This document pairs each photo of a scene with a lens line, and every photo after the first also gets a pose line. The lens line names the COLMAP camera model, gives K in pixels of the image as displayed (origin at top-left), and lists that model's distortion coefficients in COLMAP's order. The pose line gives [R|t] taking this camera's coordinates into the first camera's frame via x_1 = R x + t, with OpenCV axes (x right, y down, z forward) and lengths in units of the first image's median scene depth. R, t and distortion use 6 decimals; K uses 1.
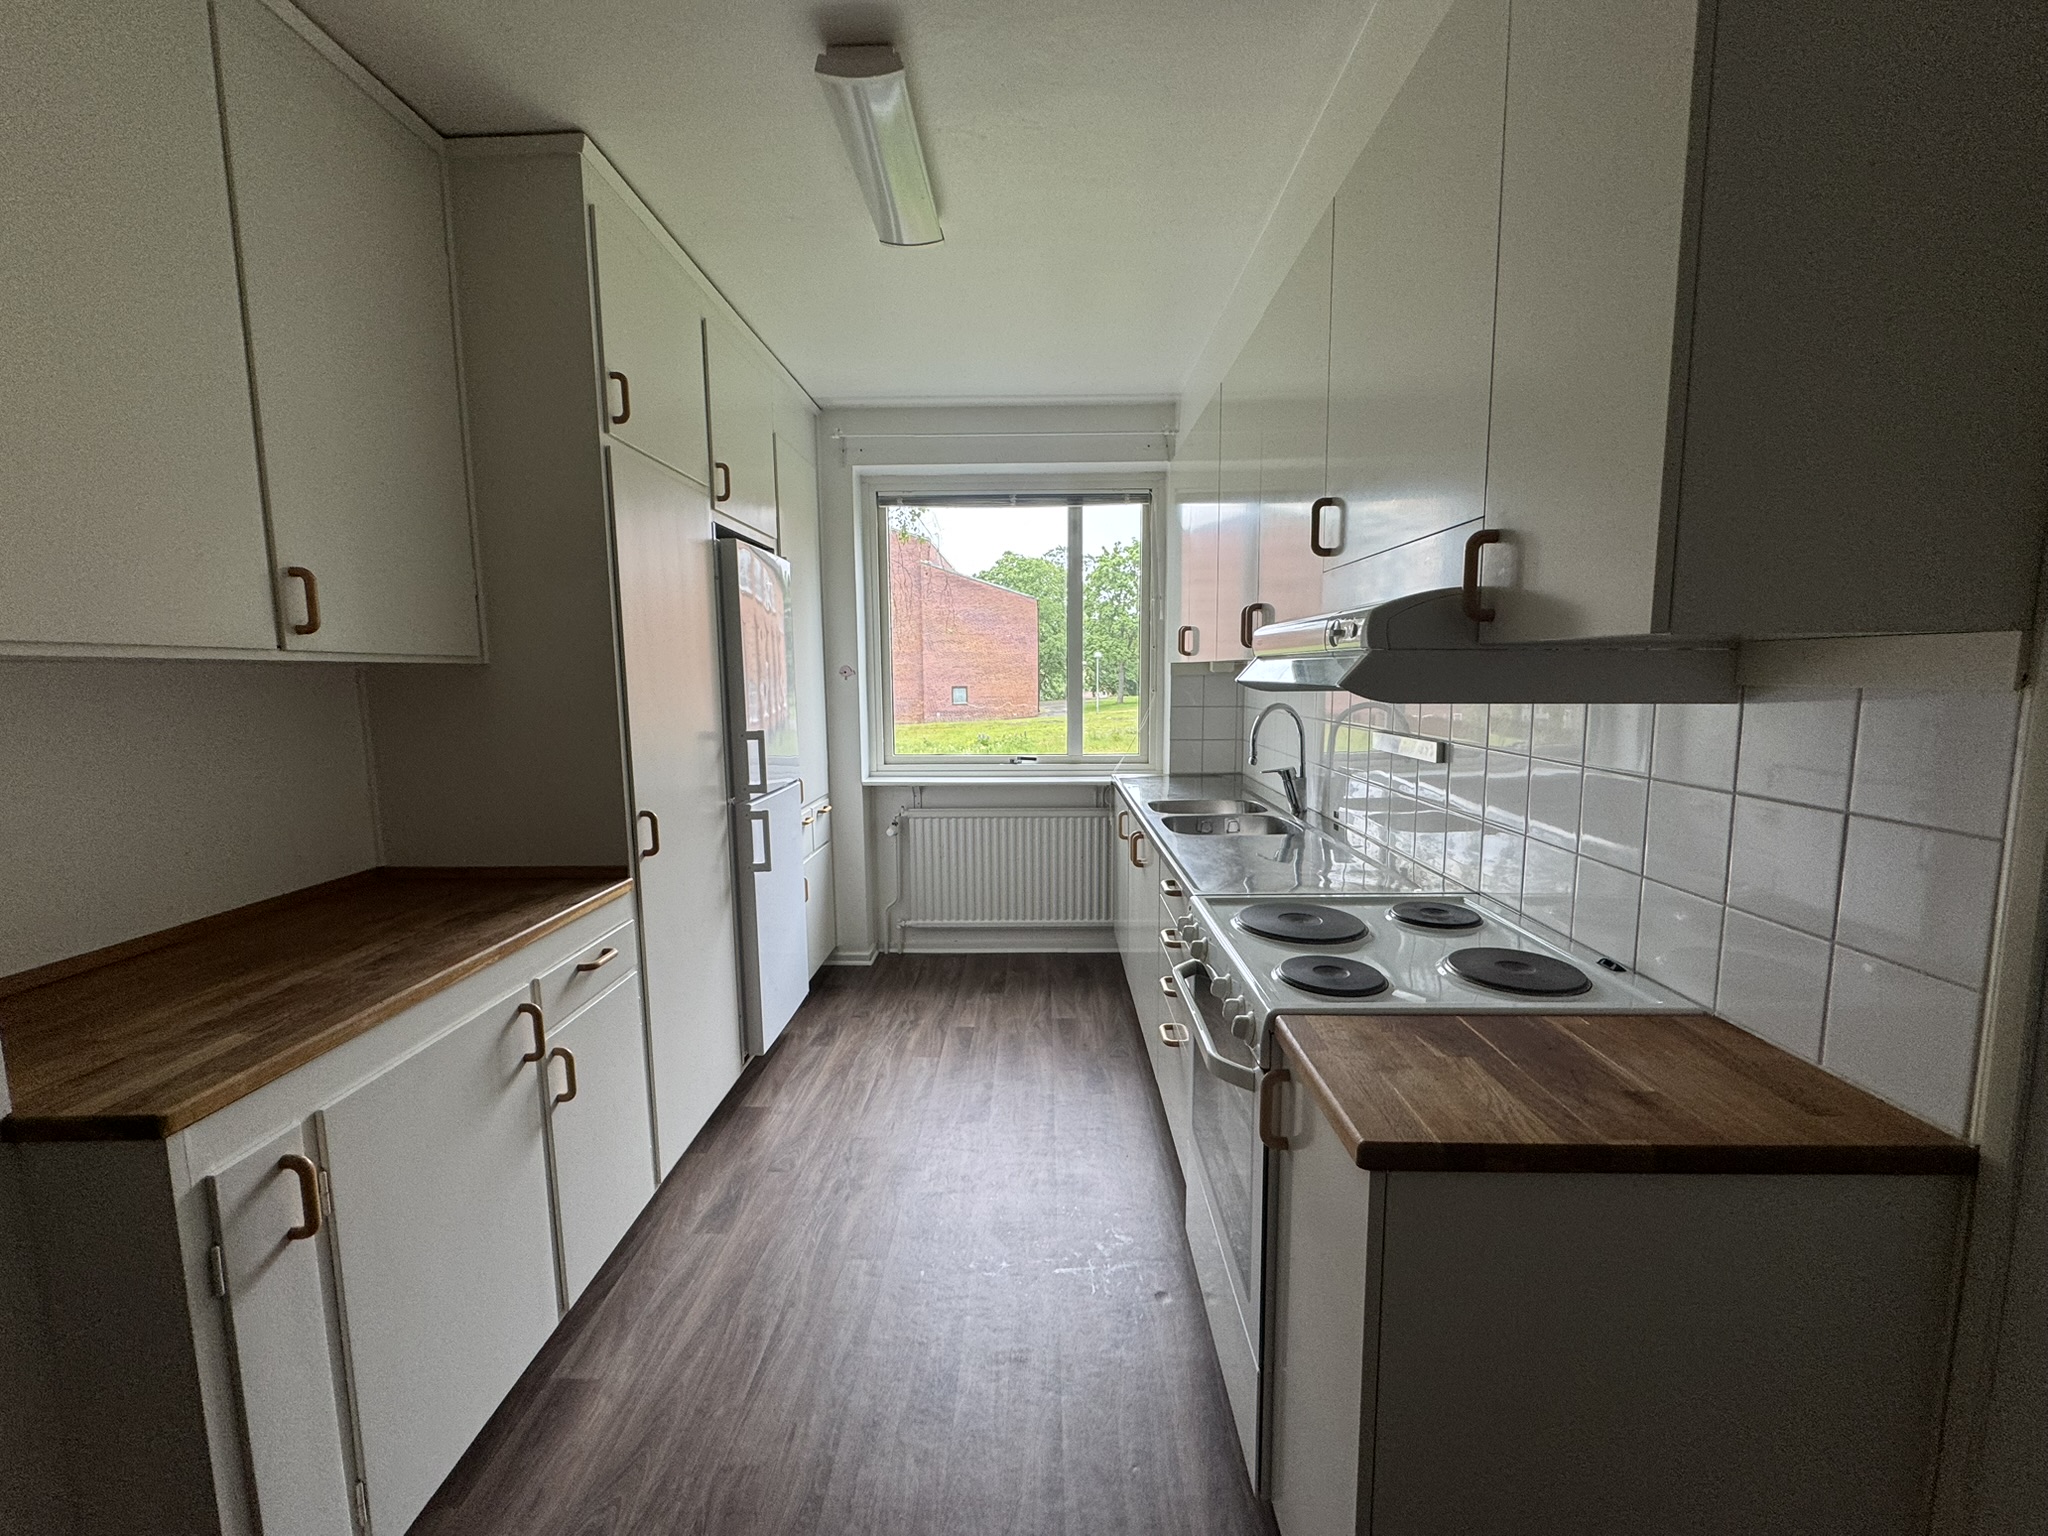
lens RADIAL K [[817.9, 0, 1024.0], [0, 817.9, 768.0], [0, 0, 1]] dist [0.000212, -0.000031]
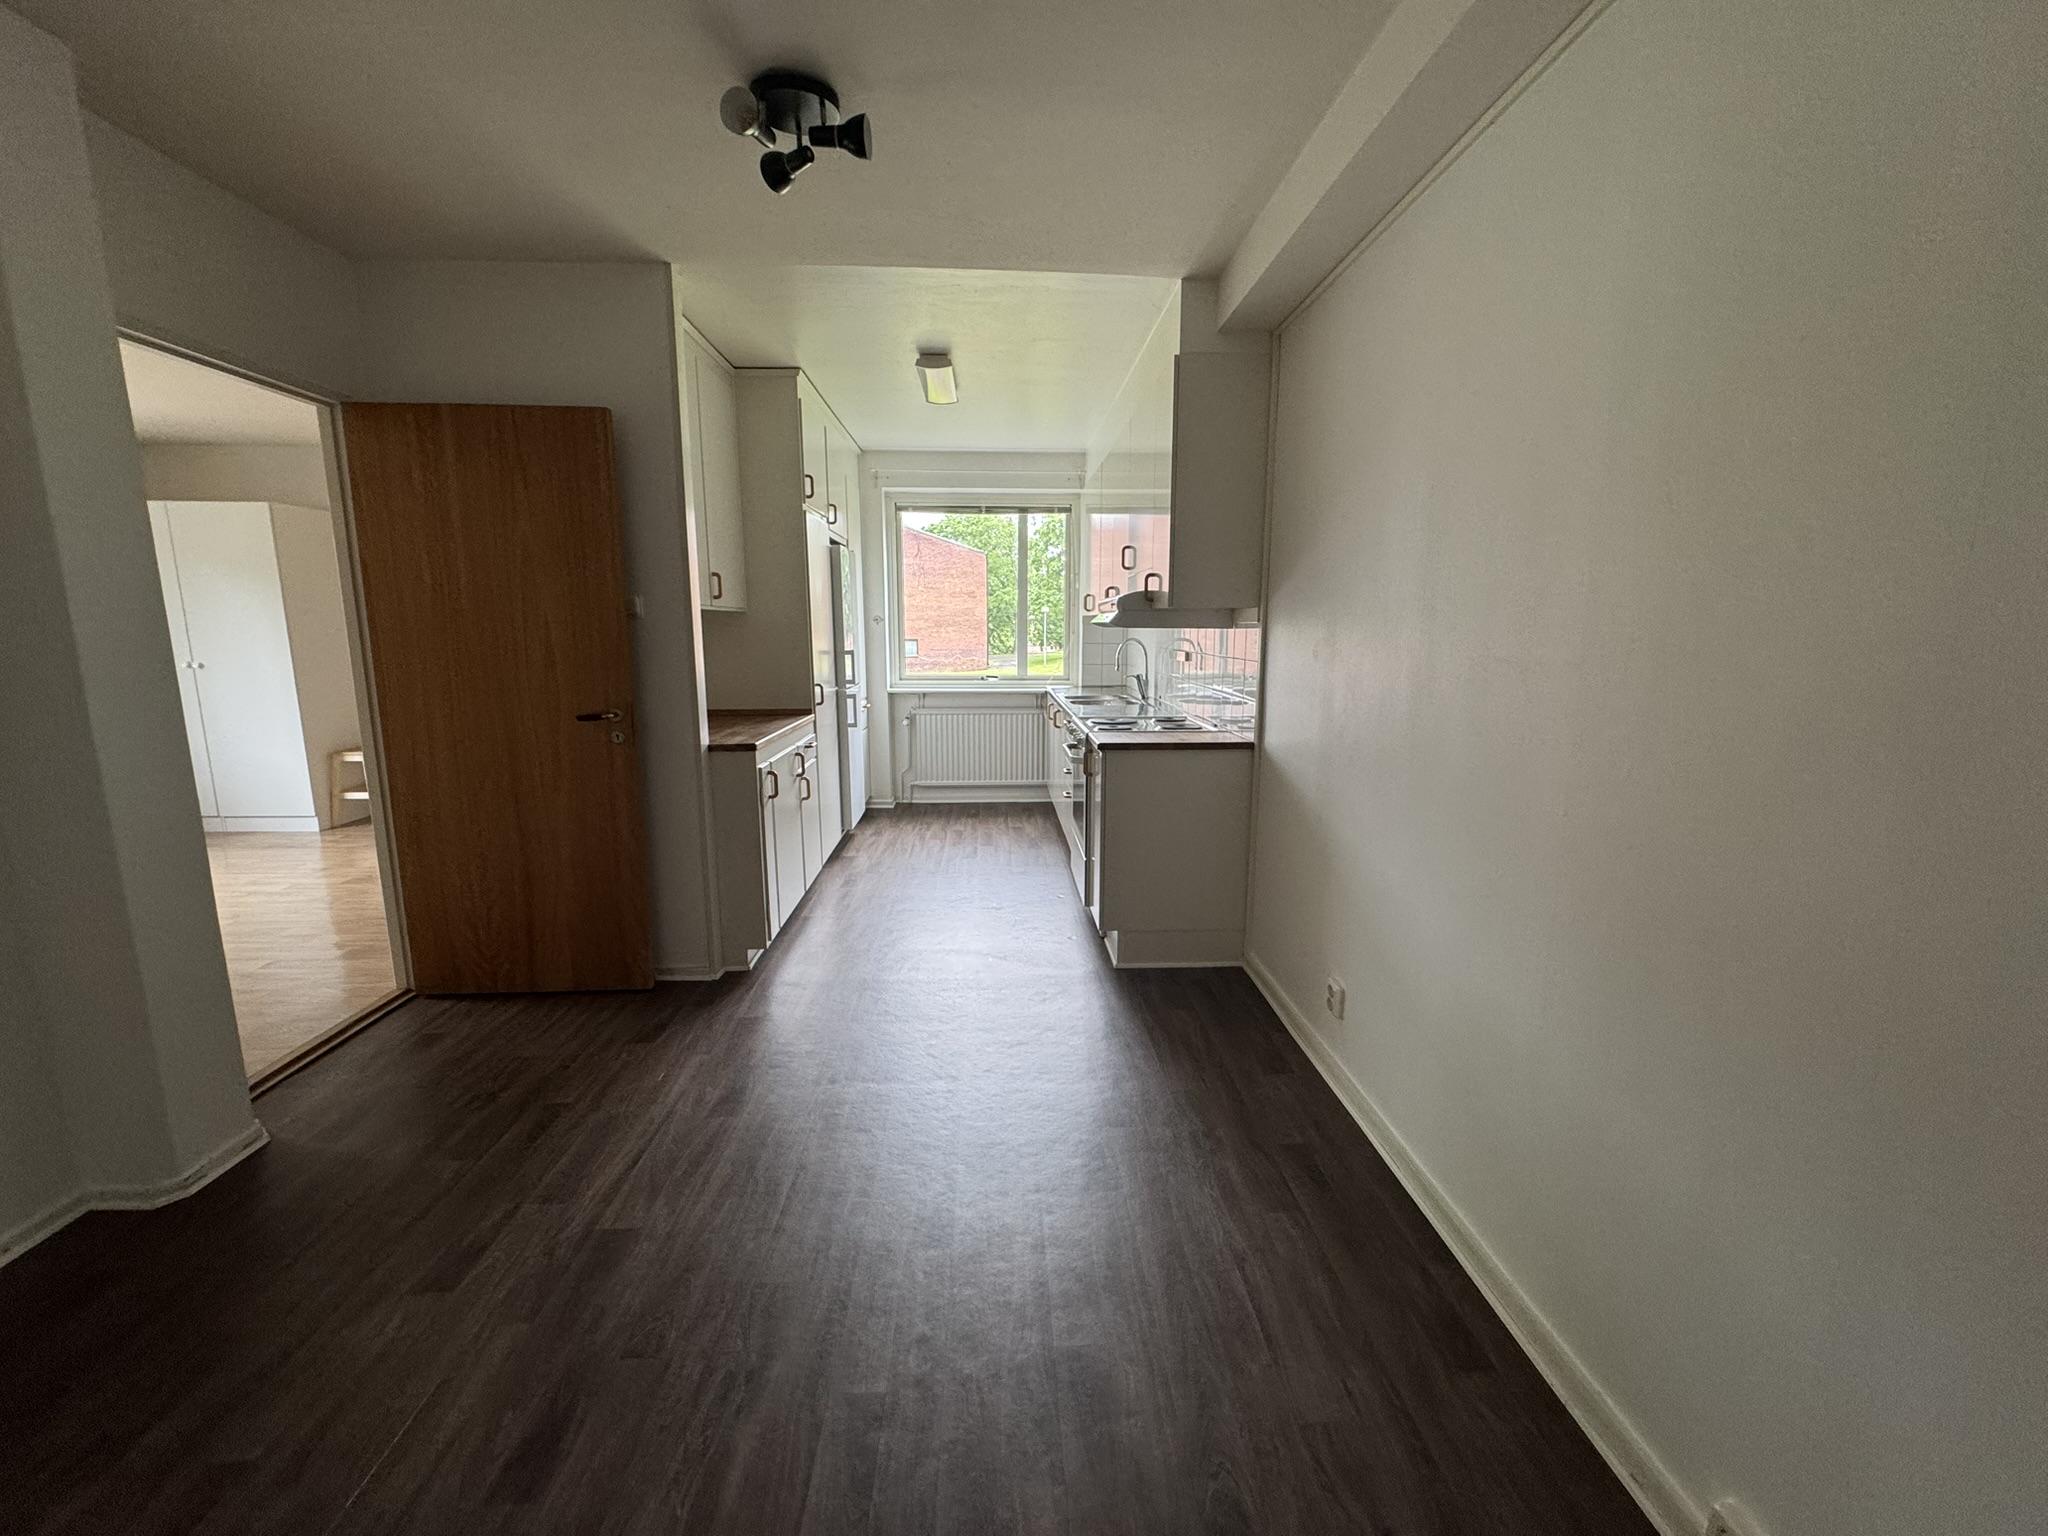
lens RADIAL K [[817.9, 0, 1024.0], [0, 817.9, 768.0], [0, 0, 1]] dist [0.000212, -0.000031]
pose [[0.997990, -0.001768, 0.063343, -0.036266], [-0.001710, 0.998495, 0.054811, 0.080675], [-0.063345, -0.054809, 0.996486, -0.597561]]
